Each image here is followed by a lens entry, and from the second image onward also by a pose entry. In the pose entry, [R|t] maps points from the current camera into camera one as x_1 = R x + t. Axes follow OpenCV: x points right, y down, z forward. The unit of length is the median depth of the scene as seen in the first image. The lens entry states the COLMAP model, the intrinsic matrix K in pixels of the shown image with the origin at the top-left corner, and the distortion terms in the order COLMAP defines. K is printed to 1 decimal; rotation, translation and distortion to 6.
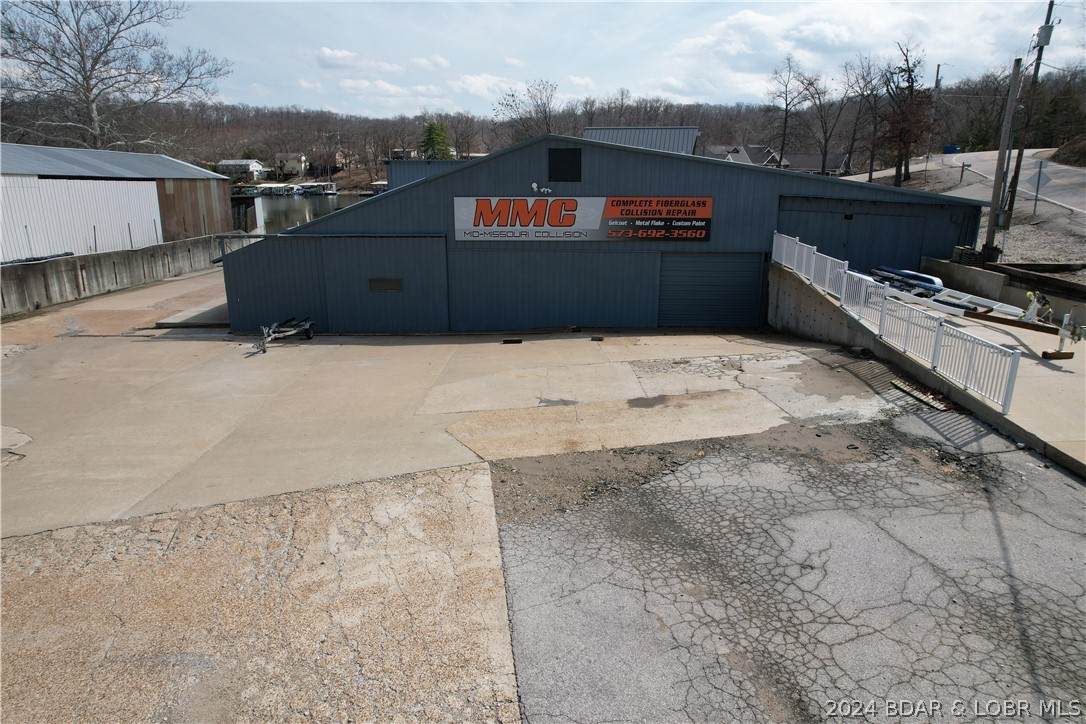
lens RADIAL K [[693.2, 0, 550.3], [0, 693.2, 366.5], [0, 0, 1]] dist [-0.069050, 0.059975]
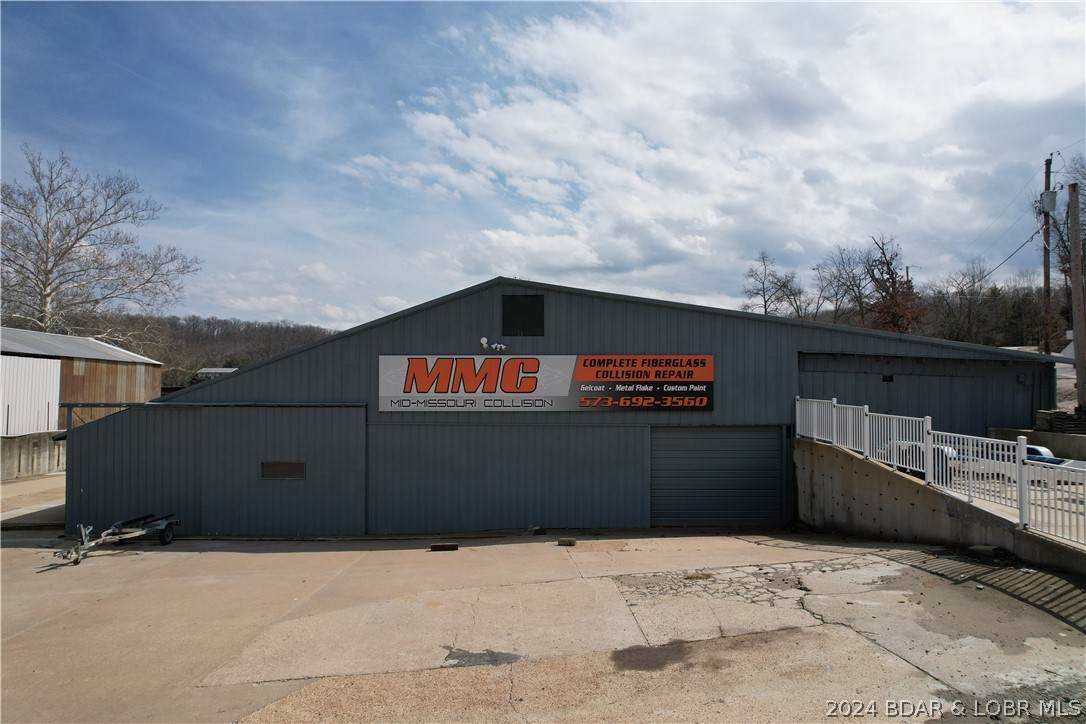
lens RADIAL K [[693.2, 0, 549.2], [0, 693.2, 370.5], [0, 0, 1]] dist [-0.069050, 0.059975]
pose [[0.999671, -0.001036, 0.025641, 0.030404], [0.008502, 0.956130, -0.292818, -0.002333], [-0.024213, 0.292939, 0.955824, 0.264754]]
